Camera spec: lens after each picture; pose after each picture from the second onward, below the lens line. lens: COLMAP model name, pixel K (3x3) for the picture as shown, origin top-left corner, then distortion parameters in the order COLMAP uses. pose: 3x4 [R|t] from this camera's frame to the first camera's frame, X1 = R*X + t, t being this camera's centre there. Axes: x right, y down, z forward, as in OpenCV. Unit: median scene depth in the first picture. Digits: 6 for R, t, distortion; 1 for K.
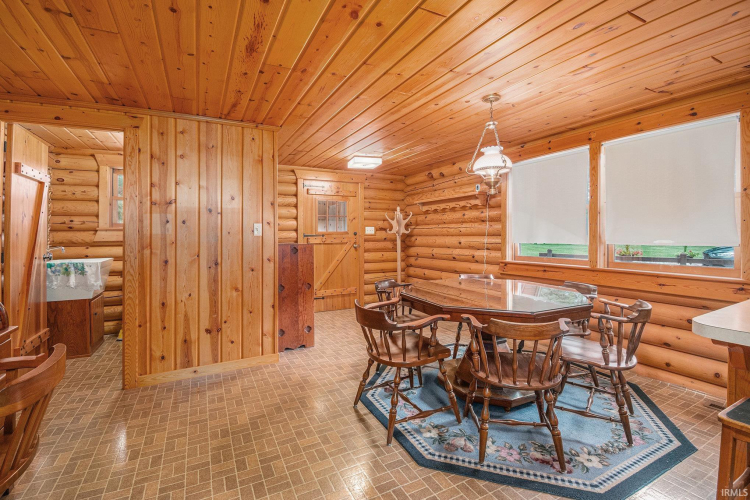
lens RADIAL K [[340.4, 0, 363.3], [0, 340.4, 230.9], [0, 0, 1]] dist [0.000085, -0.016189]
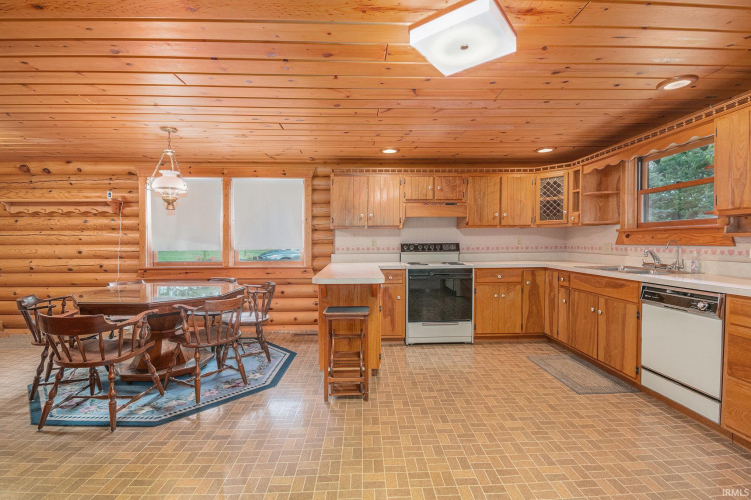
lens RADIAL K [[356.4, 0, 375.1], [0, 356.4, 237.8], [0, 0, 1]] dist [-0.000213, -0.000498]
pose [[0.415038, 0.012913, 0.909712, -0.396960], [-0.008952, 0.999909, -0.010109, -0.001022], [-0.909760, -0.003948, 0.415116, -0.162938]]
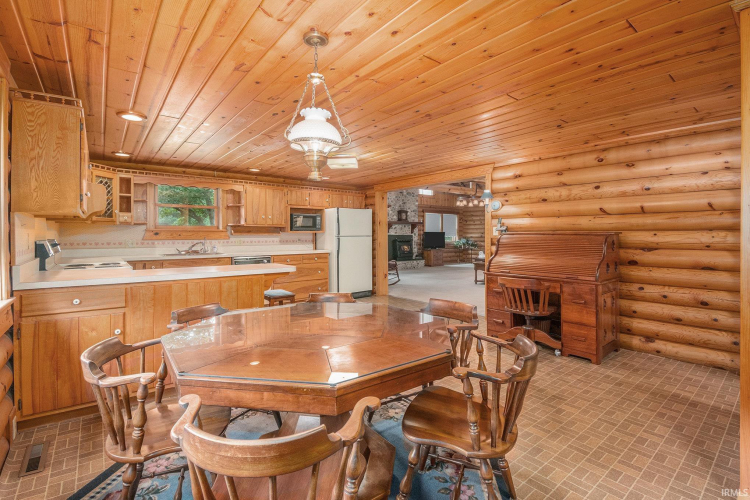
lens RADIAL K [[355.9, 0, 374.6], [0, 355.9, 237.8], [0, 0, 1]] dist [-0.000213, -0.000498]
pose [[-0.978255, 0.008546, -0.207228, 0.315574], [0.010706, 0.999899, -0.009303, 0.017897], [0.207127, -0.011319, -0.978249, 1.335861]]
